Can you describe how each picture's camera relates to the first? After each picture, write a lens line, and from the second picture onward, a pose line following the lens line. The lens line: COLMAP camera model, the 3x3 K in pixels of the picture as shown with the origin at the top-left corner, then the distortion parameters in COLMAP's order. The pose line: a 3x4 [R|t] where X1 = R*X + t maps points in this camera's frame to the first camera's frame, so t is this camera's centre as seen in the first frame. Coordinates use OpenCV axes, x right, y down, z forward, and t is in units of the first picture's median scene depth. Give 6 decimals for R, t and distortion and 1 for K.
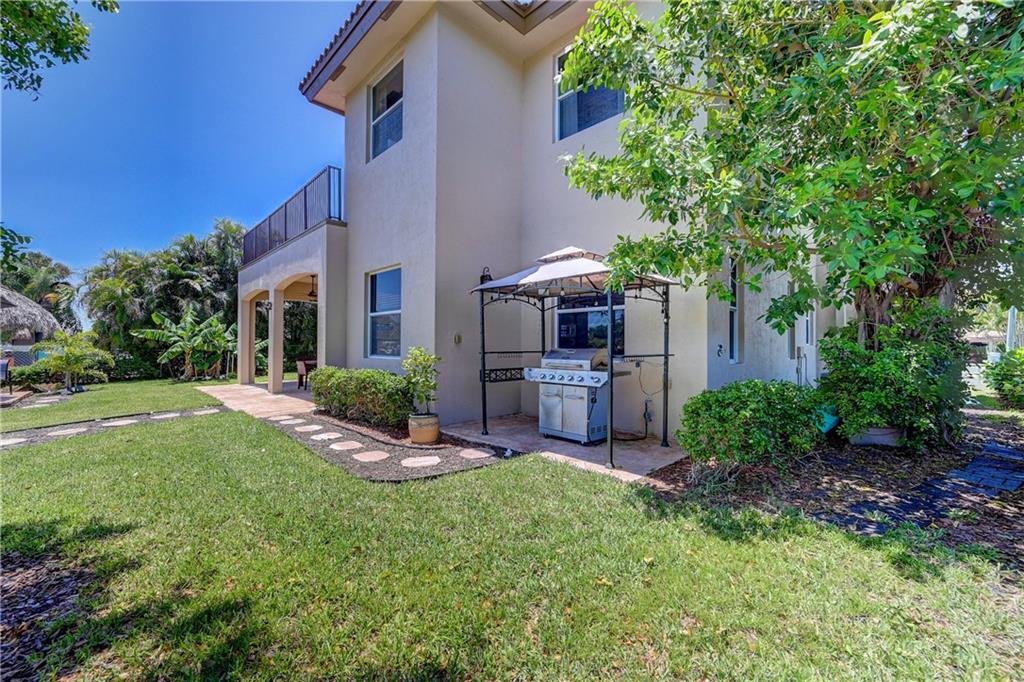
lens RADIAL K [[410.7, 0, 514.3], [0, 410.7, 345.8], [0, 0, 1]] dist [0.003460, 0.000014]
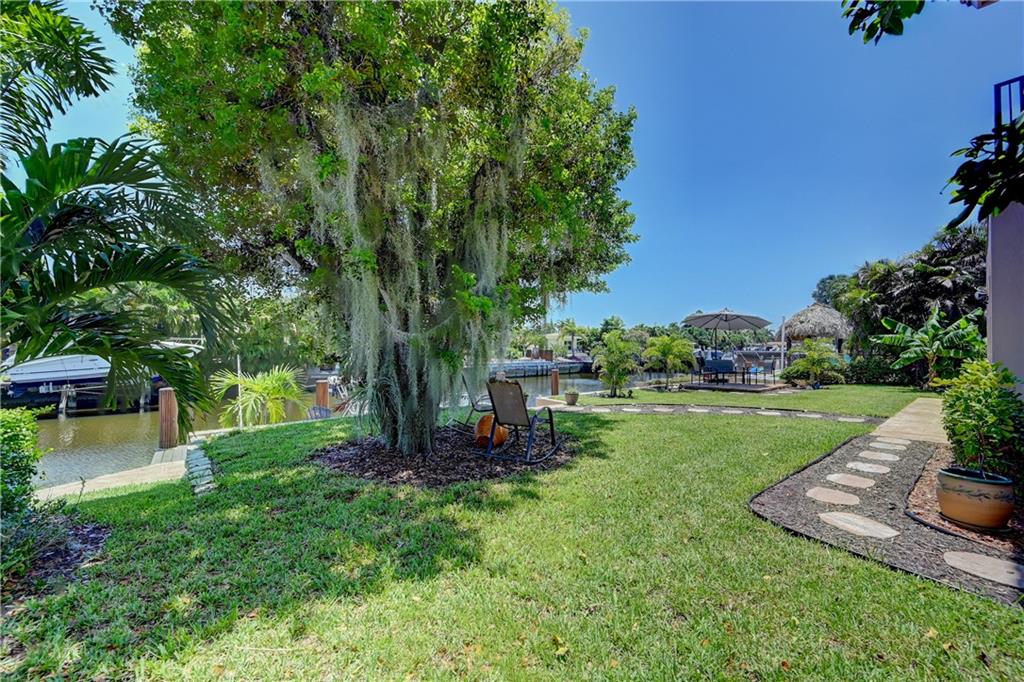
lens RADIAL K [[410.7, 0, 513.5], [0, 410.7, 342.3], [0, 0, 1]] dist [0.003460, 0.000014]
pose [[-0.115334, -0.016911, -0.993183, 0.223709], [0.003560, 0.999842, -0.017438, -0.007146], [0.993320, -0.005547, -0.115255, 0.208568]]
